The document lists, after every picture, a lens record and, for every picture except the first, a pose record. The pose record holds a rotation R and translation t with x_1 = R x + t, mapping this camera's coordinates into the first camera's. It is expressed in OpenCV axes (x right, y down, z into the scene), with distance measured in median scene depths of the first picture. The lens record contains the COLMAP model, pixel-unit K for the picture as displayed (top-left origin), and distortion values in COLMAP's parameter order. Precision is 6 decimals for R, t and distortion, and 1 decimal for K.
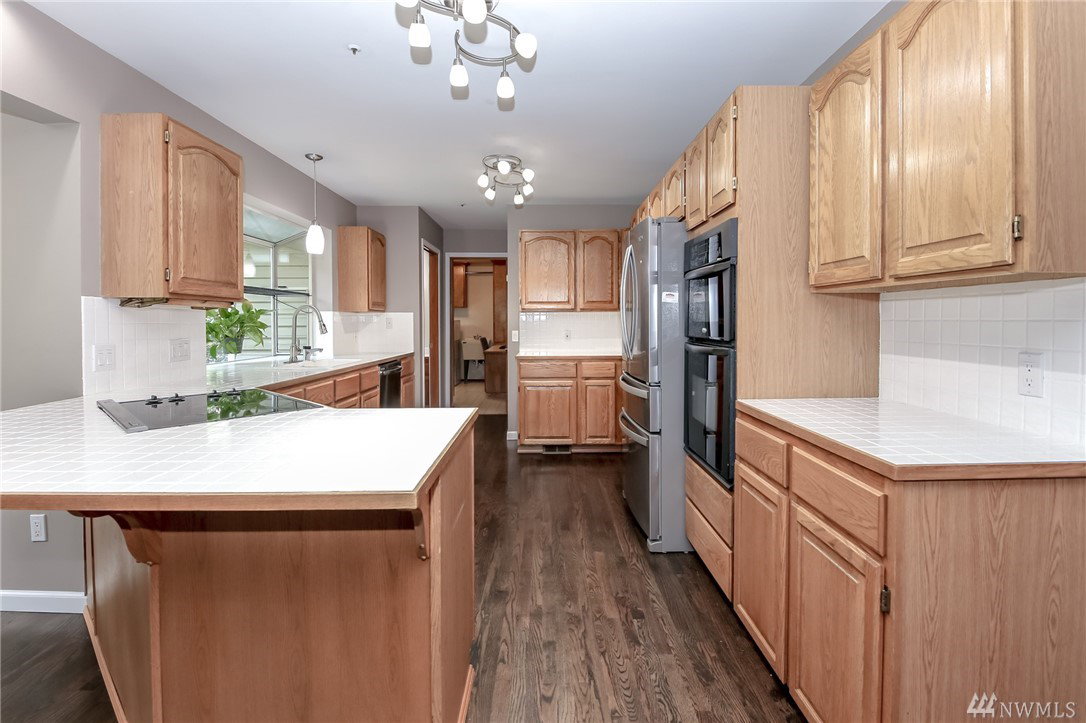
lens RADIAL K [[480.7, 0, 541.1], [0, 480.7, 330.7], [0, 0, 1]] dist [-0.002785, -0.002036]
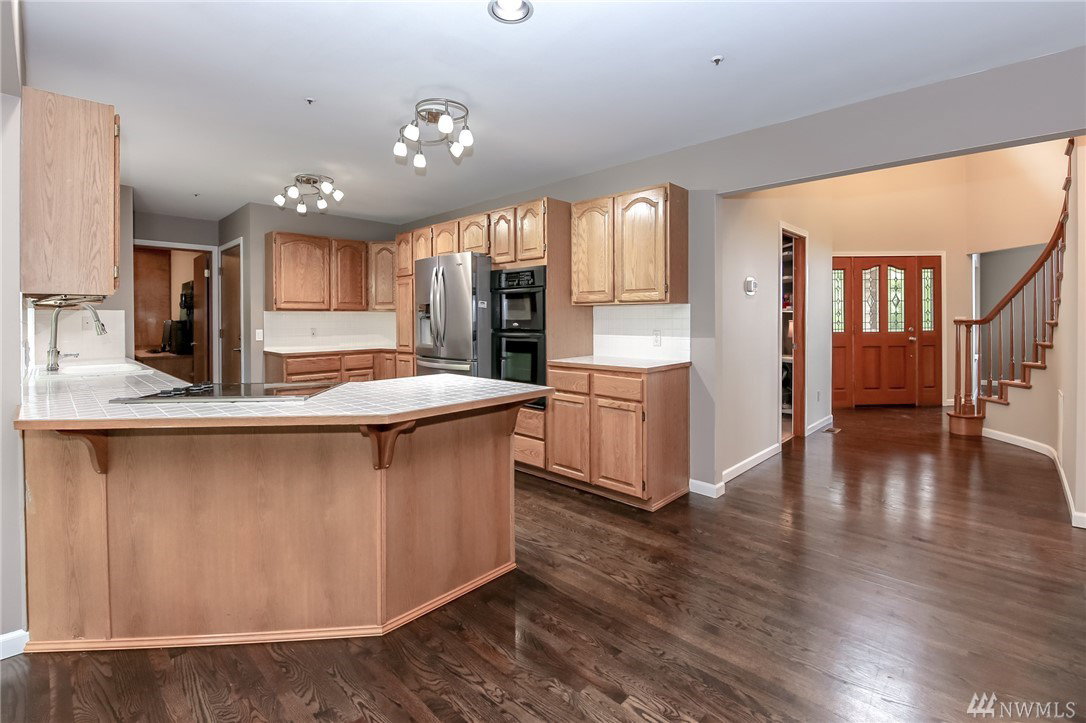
lens RADIAL K [[480.7, 0, 545.0], [0, 480.7, 323.1], [0, 0, 1]] dist [-0.002785, -0.002036]
pose [[0.698610, -0.006922, 0.715470, -0.876833], [0.016610, 0.999841, -0.006546, 0.007304], [-0.715310, 0.016457, 0.698613, -0.298843]]
